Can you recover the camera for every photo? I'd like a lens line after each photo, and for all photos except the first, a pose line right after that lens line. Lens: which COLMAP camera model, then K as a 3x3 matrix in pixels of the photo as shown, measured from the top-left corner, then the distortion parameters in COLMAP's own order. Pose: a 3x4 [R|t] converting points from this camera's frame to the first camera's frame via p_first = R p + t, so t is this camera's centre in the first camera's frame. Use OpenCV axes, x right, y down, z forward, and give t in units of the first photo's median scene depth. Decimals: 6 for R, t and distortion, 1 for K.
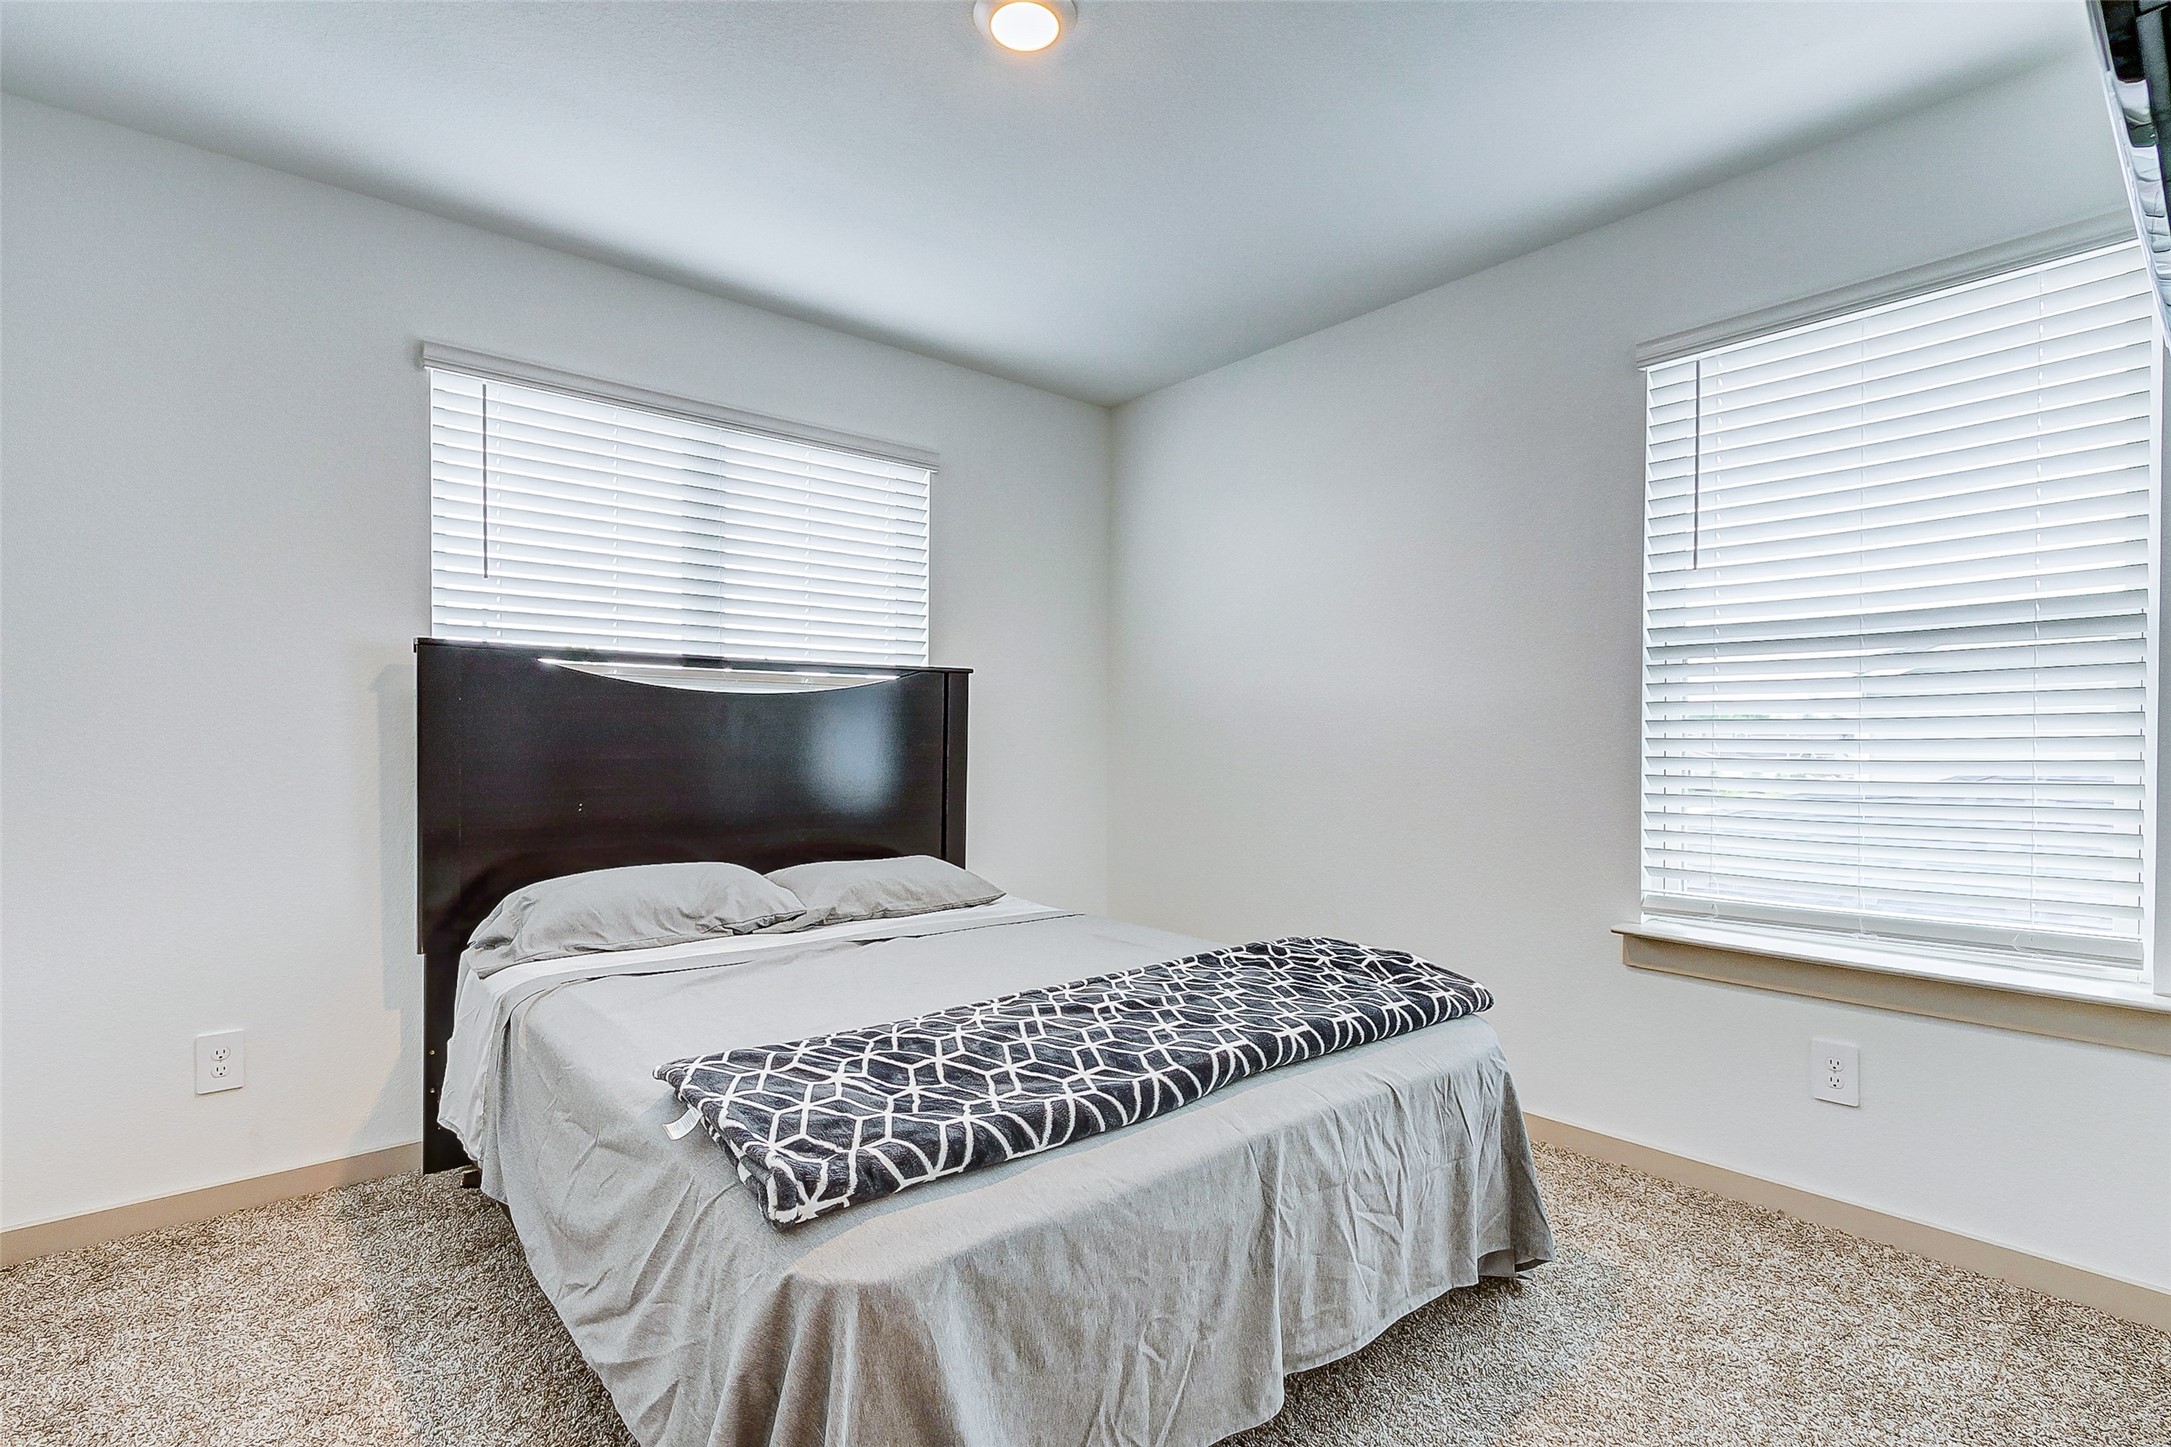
lens RADIAL K [[1025.4, 0, 1082.7], [0, 1025.4, 724.3], [0, 0, 1]] dist [0.003409, -0.001374]
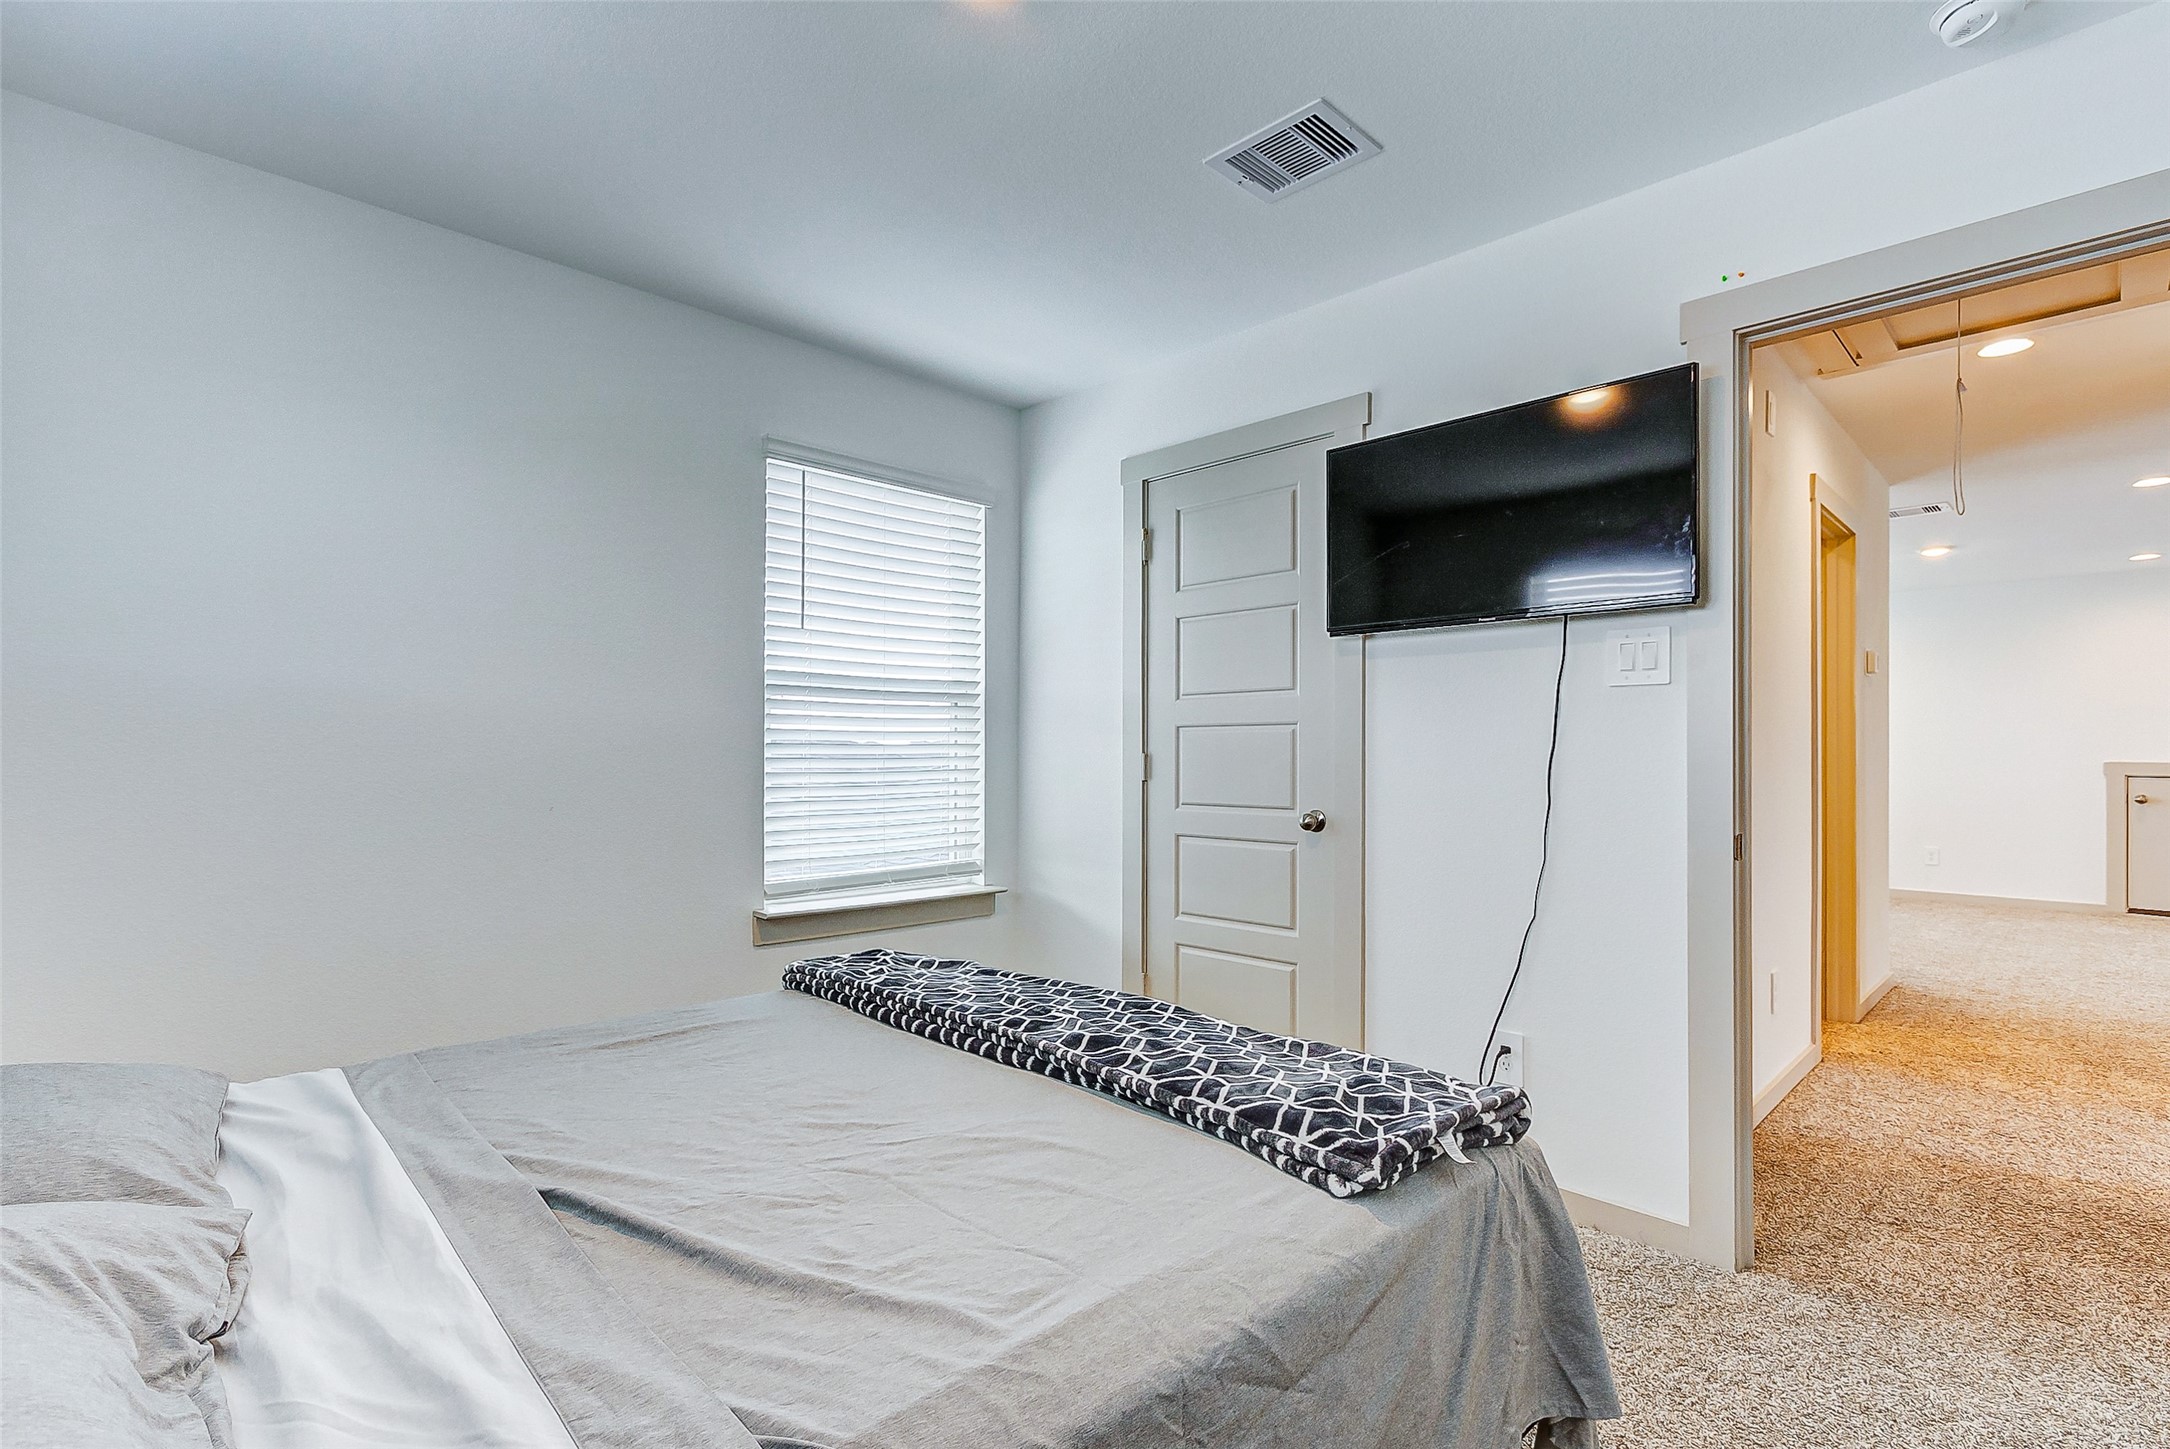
lens RADIAL K [[1024.9, 0, 1080.4], [0, 1024.9, 744.1], [0, 0, 1]] dist [0.003409, -0.001374]
pose [[-0.078969, 0.017325, 0.996726, -0.725764], [-0.009056, 0.999795, -0.018096, 0.017077], [-0.996836, -0.010455, -0.078796, 0.737962]]
